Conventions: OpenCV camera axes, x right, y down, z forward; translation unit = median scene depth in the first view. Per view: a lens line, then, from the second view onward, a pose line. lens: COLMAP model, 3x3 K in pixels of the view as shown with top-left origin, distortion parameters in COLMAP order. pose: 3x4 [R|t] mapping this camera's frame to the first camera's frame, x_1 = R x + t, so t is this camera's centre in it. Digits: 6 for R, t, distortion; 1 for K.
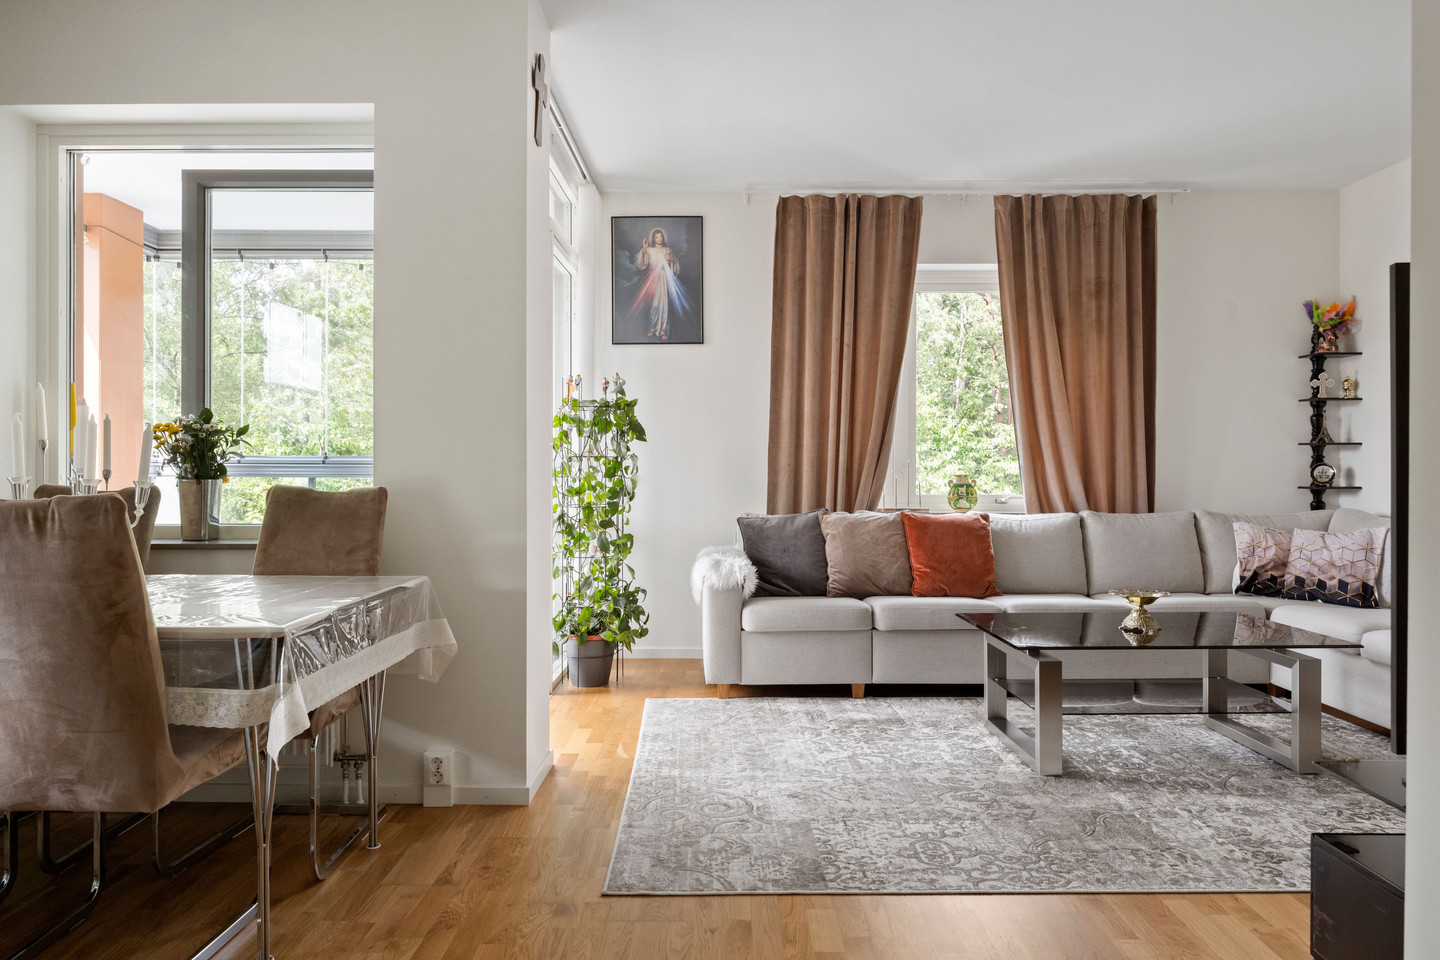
lens RADIAL K [[966.9, 0, 721.0], [0, 966.9, 477.3], [0, 0, 1]] dist [-0.001472, 0.002405]
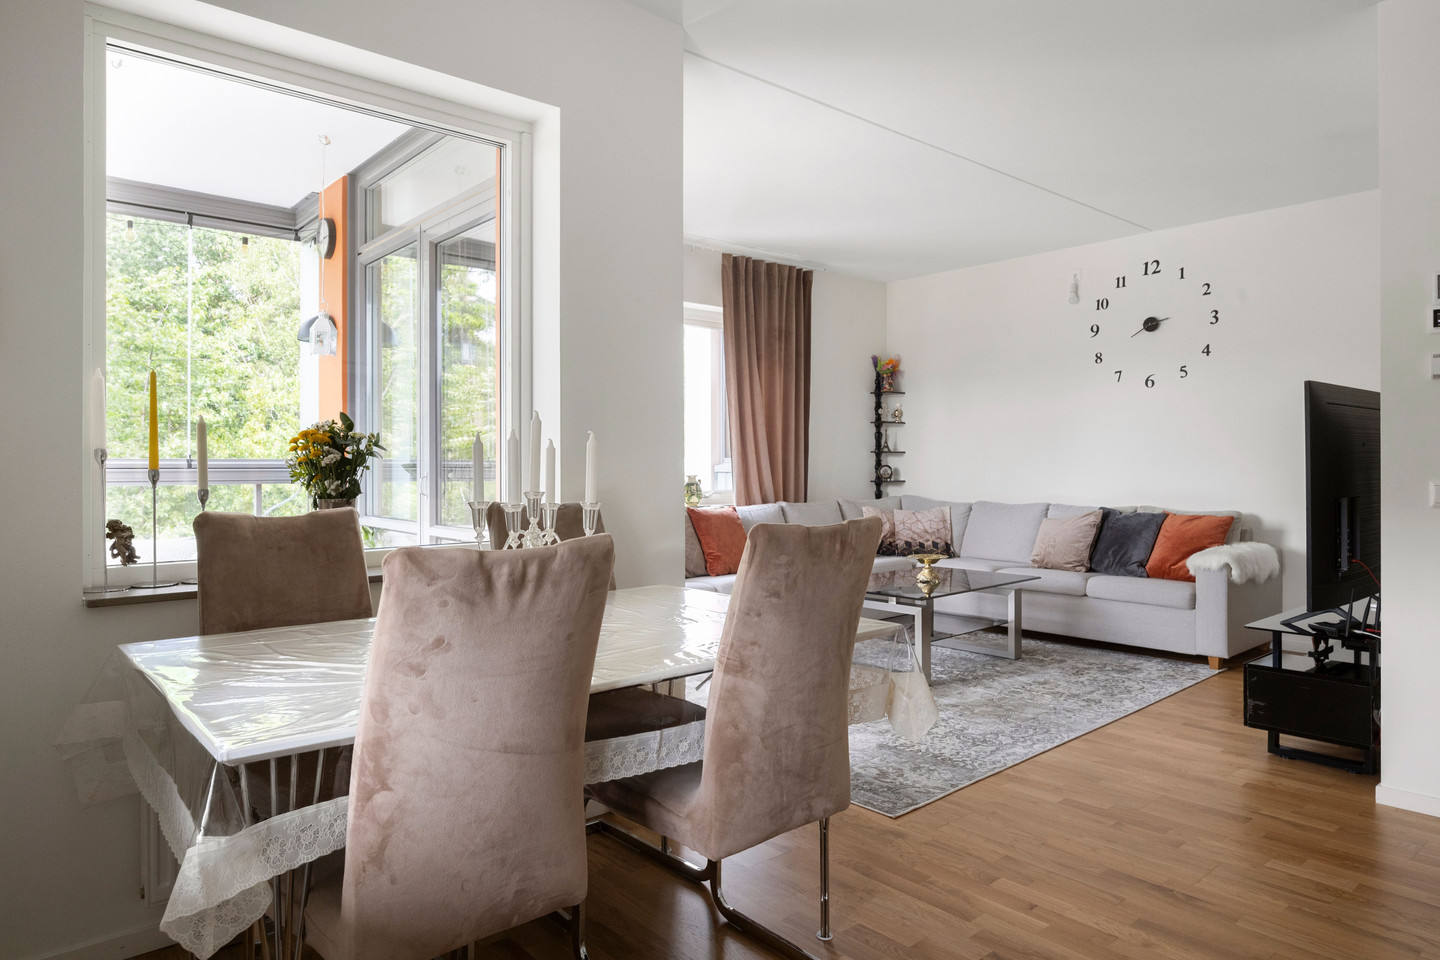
lens RADIAL K [[902.0, 0, 722.2], [0, 902.0, 472.7], [0, 0, 1]] dist [-0.008215, -0.001127]
pose [[0.746224, -0.009352, 0.665629, -0.499451], [0.009570, 0.999949, 0.003320, -0.010106], [-0.665626, 0.003893, 0.746276, 0.129829]]
